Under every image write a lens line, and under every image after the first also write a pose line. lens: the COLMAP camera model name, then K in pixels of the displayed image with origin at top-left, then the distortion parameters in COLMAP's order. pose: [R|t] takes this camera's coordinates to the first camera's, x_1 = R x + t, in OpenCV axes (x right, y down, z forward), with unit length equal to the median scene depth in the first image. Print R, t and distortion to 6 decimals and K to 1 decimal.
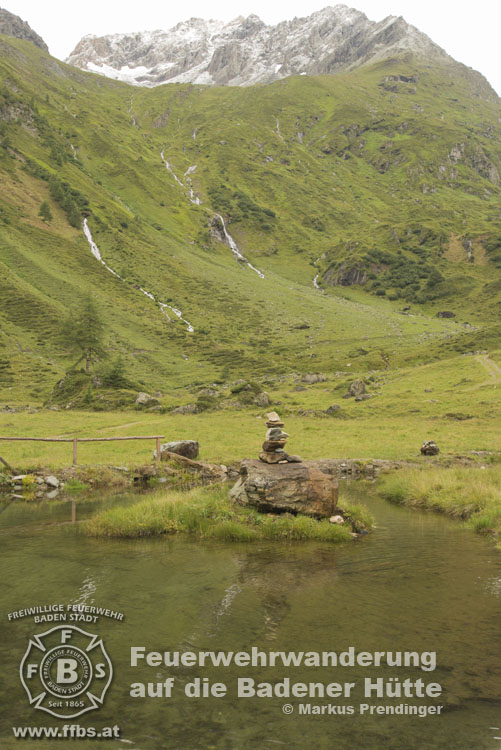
lens RADIAL K [[770.5, 0, 250.4], [0, 770.5, 375.8], [0, 0, 1]] dist [-0.044209, 0.000000]
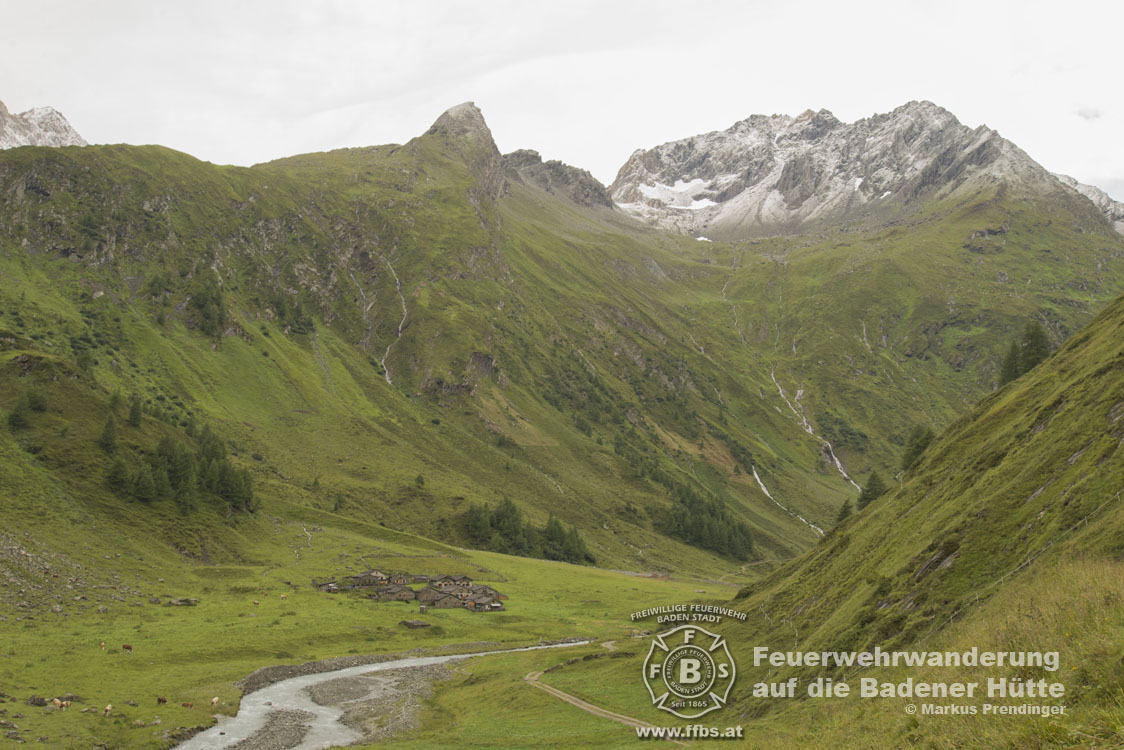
lens RADIAL K [[1154.7, 0, 563.1], [0, 1154.7, 372.5], [0, 0, 1]] dist [-0.044209, 0.000000]
pose [[0.973303, -0.049807, -0.224054, -0.011028], [0.020503, 0.991136, -0.131260, -0.022059], [0.228606, 0.123162, 0.965697, -0.410091]]
